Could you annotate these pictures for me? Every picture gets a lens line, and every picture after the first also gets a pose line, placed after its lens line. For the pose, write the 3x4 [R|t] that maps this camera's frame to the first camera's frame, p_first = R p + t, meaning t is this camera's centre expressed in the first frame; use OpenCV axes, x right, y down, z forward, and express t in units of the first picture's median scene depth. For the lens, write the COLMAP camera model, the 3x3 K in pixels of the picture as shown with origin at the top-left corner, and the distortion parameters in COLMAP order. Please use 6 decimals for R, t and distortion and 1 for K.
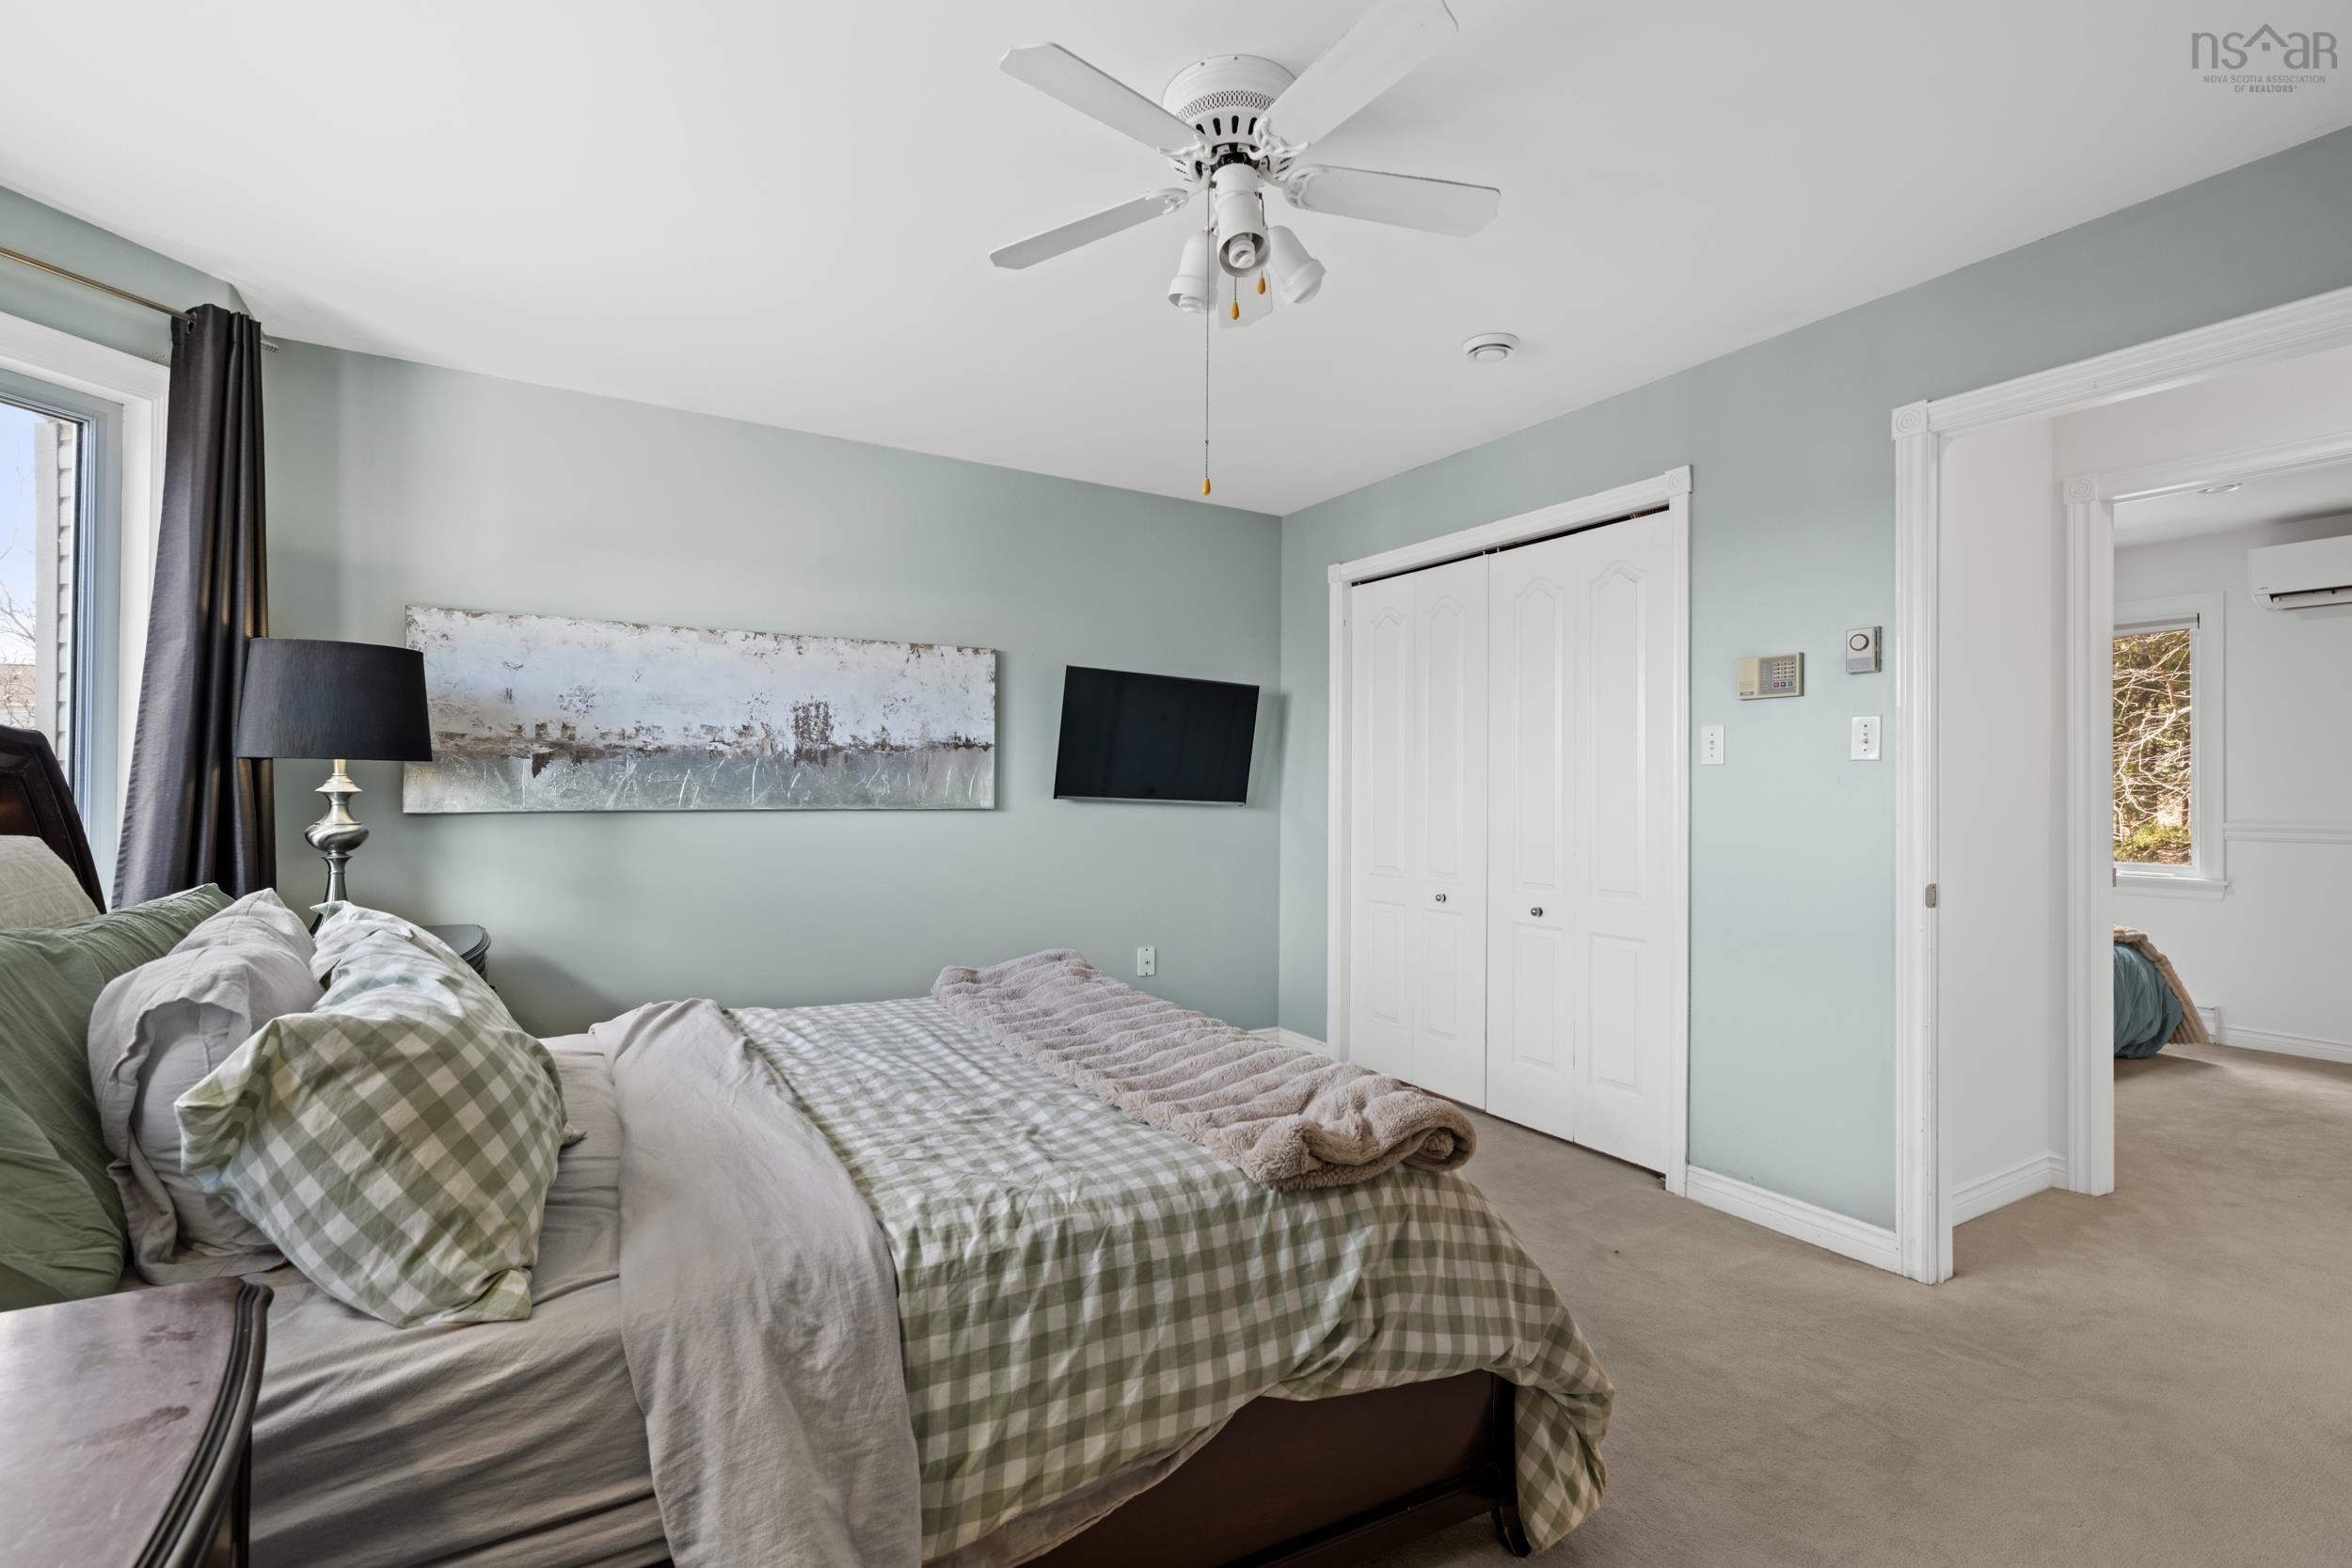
lens RADIAL K [[1057.2, 0, 1174.4], [0, 1057.2, 776.7], [0, 0, 1]] dist [-0.001719, -0.000005]
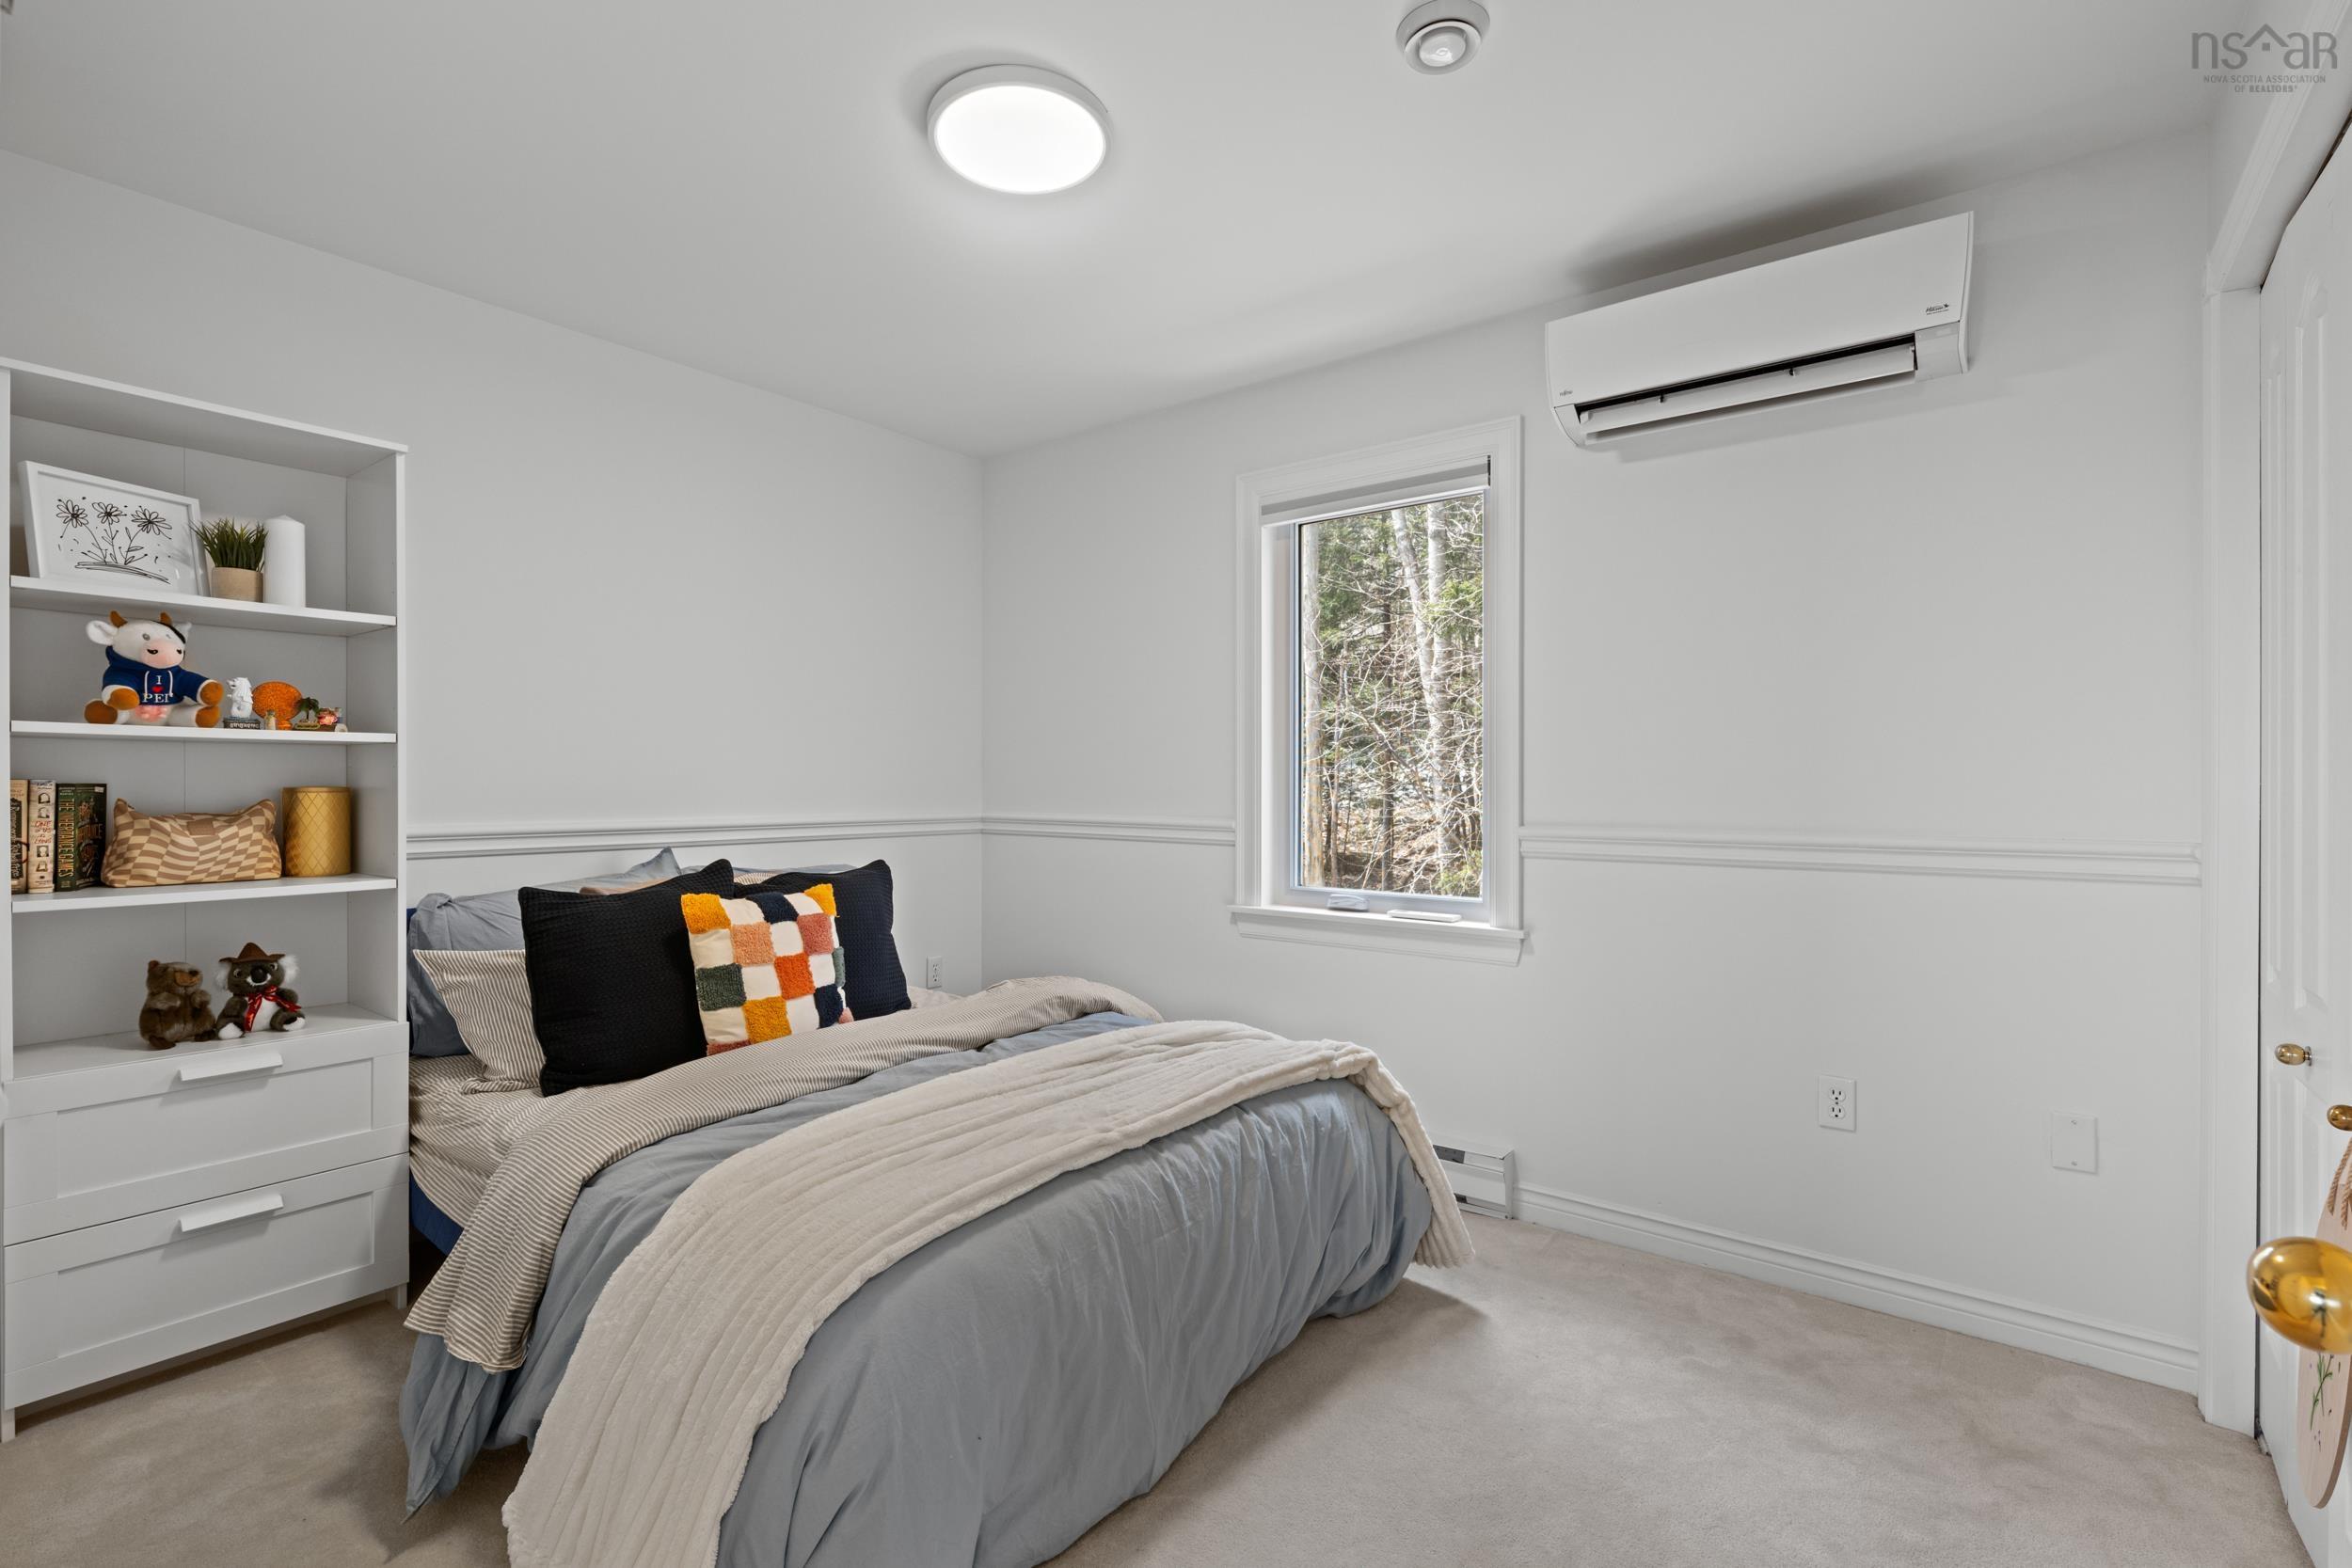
lens RADIAL K [[1057.2, 0, 1176.8], [0, 1057.2, 788.2], [0, 0, 1]] dist [-0.001719, -0.000005]
pose [[0.932489, -0.001434, 0.361196, 0.652067], [-0.002769, 0.999934, 0.011118, 0.016628], [-0.361189, -0.011368, 0.932424, 0.568276]]
